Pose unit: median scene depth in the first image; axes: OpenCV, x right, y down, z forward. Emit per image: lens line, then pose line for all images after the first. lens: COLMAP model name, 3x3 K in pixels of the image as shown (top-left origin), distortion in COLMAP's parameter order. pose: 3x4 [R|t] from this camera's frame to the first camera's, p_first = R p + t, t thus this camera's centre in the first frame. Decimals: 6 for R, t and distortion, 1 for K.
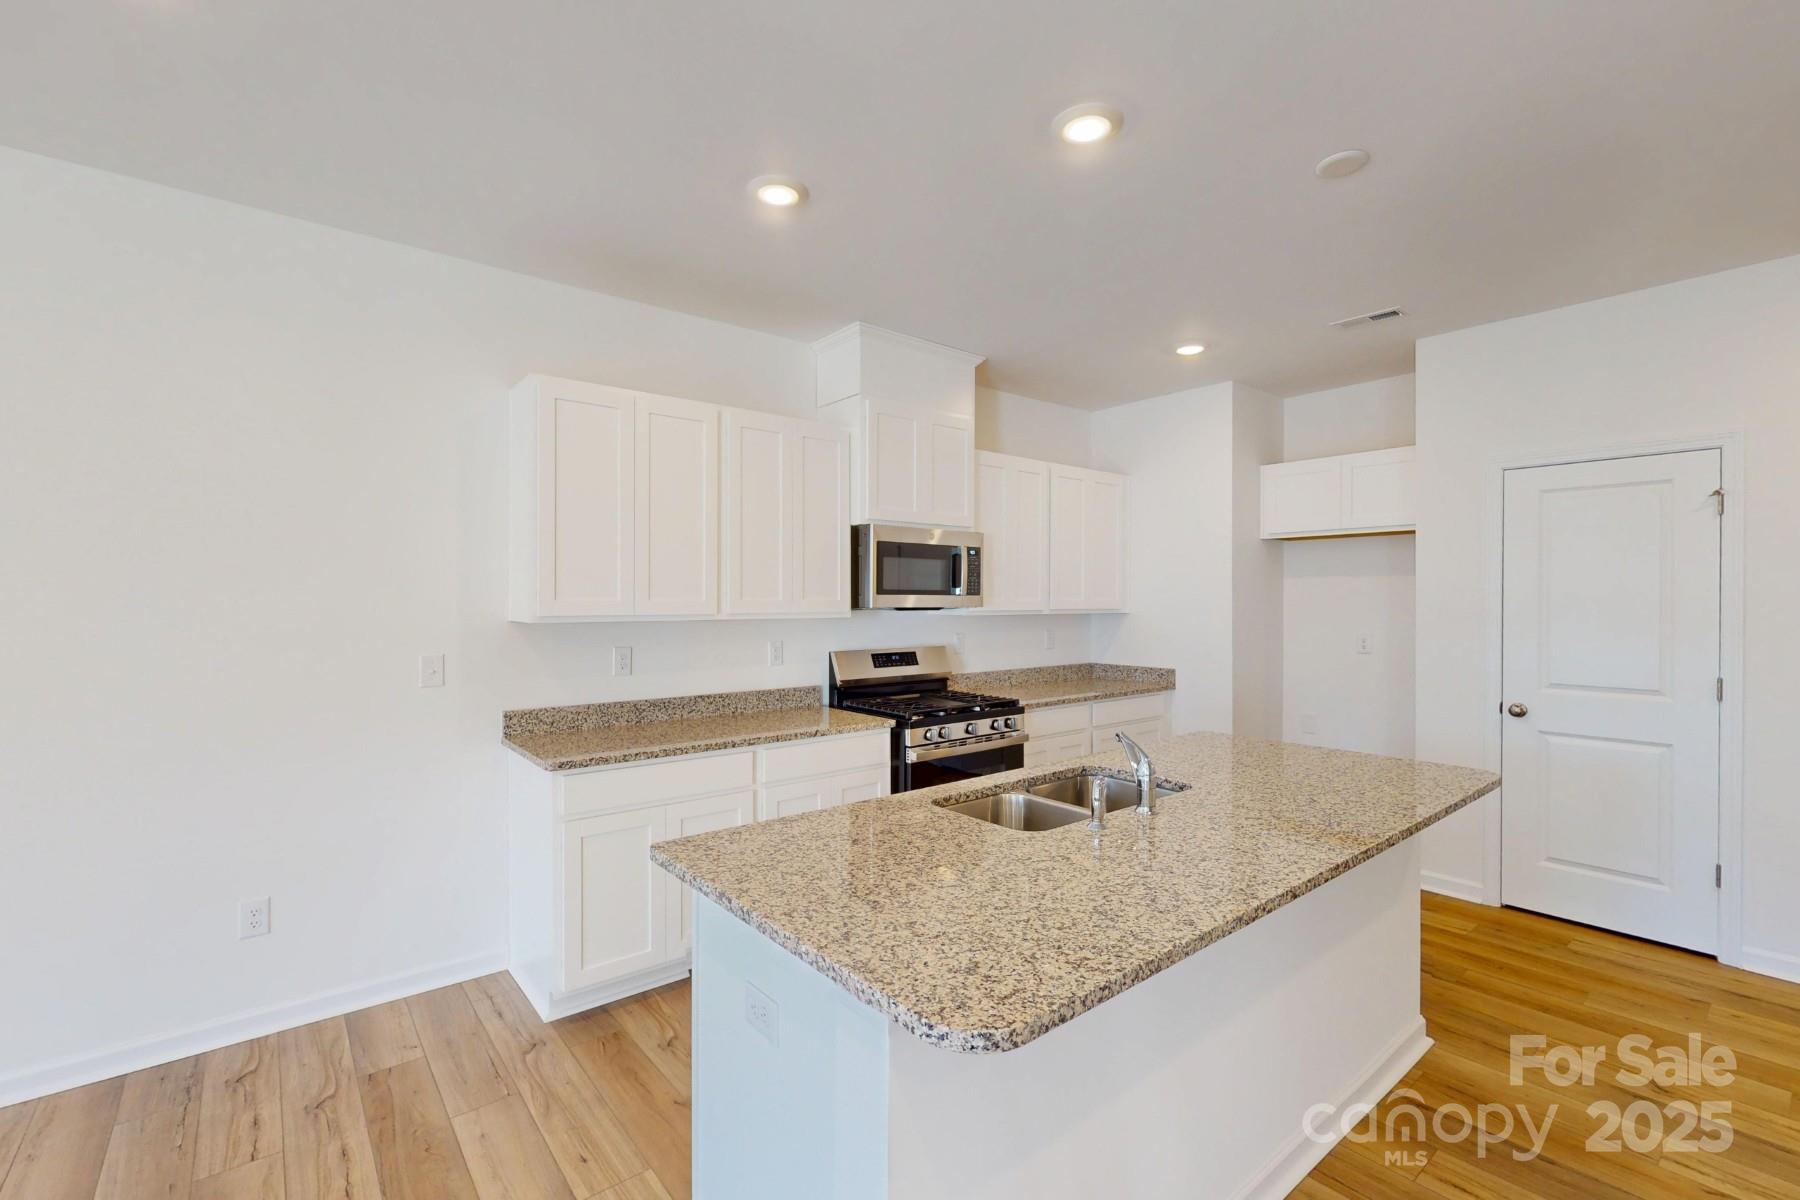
lens RADIAL K [[784.5, 0, 905.6], [0, 784.5, 596.4], [0, 0, 1]] dist [-0.000930, -0.000244]
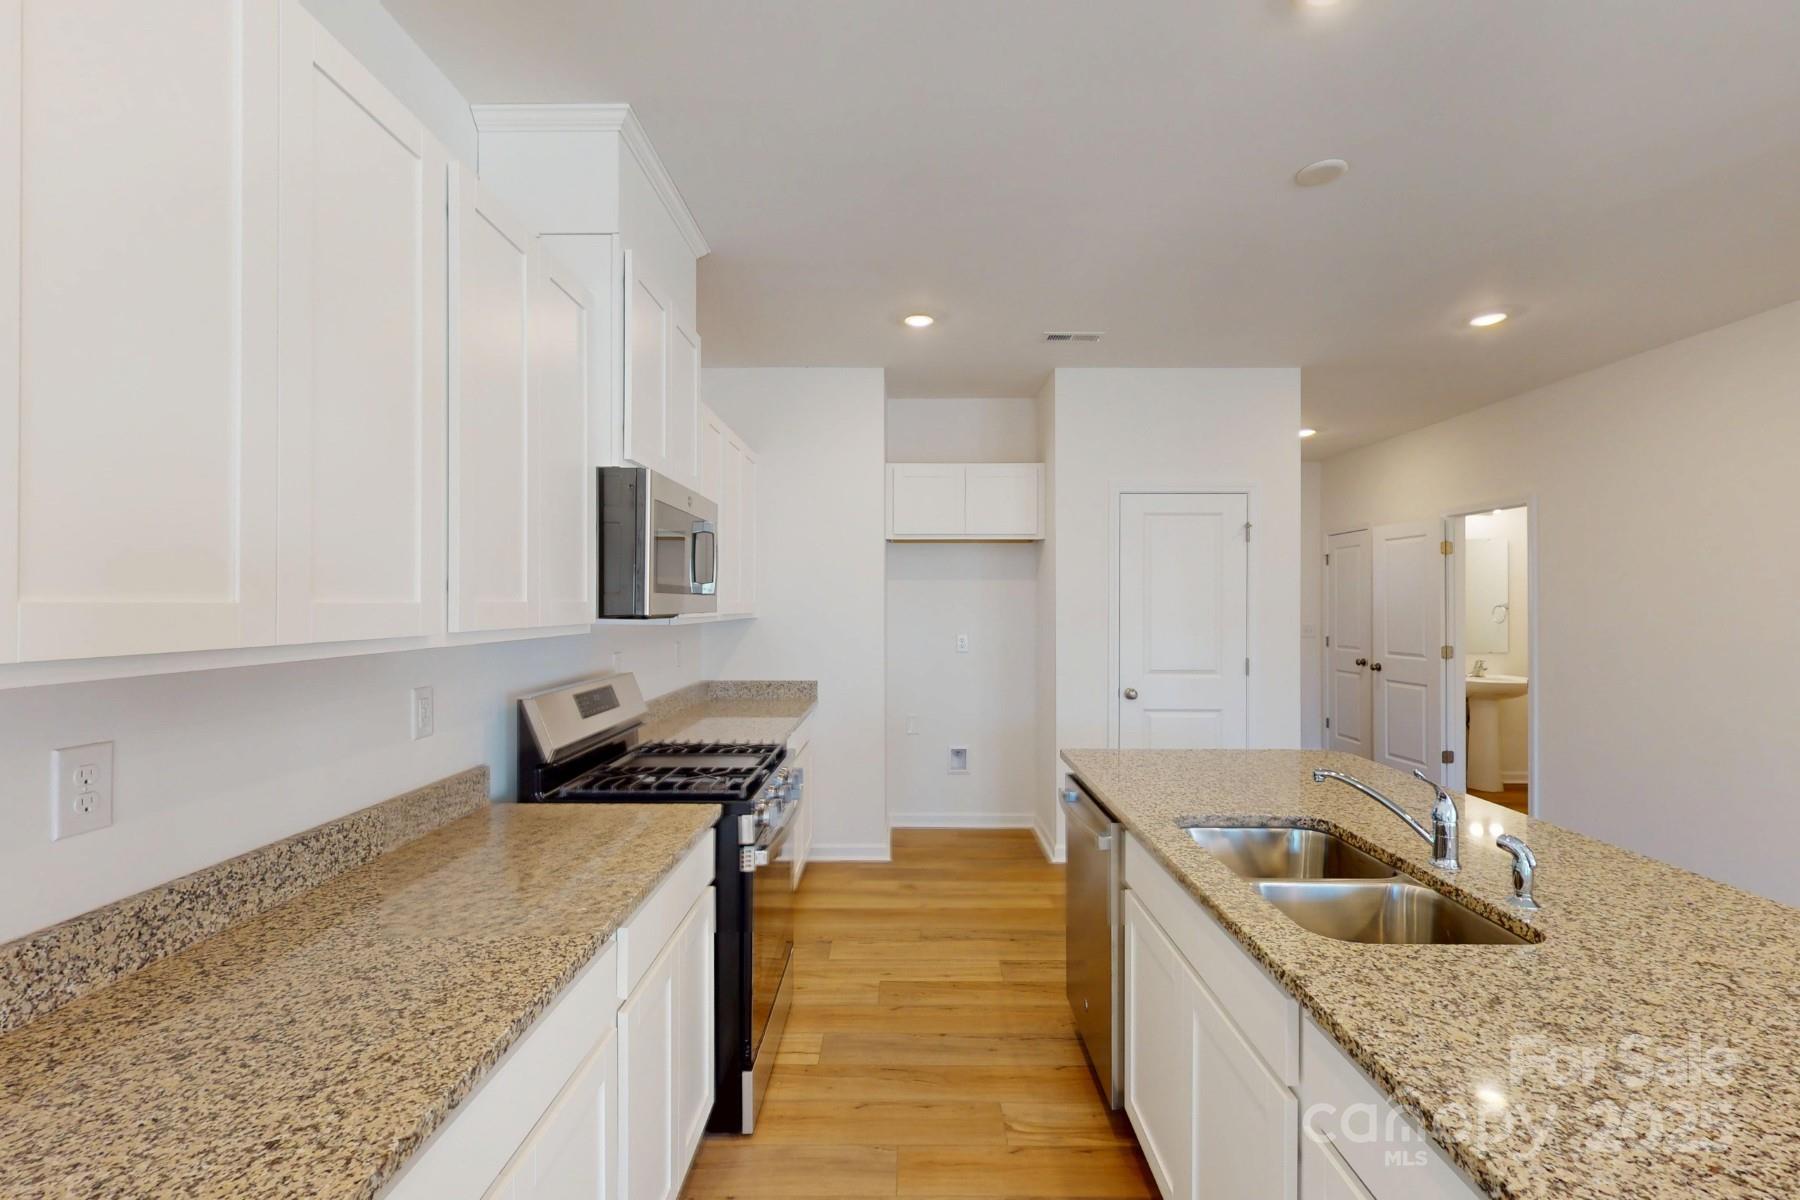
lens RADIAL K [[784.5, 0, 905.6], [0, 784.5, 596.4], [0, 0, 1]] dist [-0.000930, -0.000244]
pose [[0.638971, 0.005787, 0.769209, -0.363275], [-0.006627, 0.999976, -0.002018, 0.000422], [-0.769203, -0.003808, 0.638994, 0.488713]]
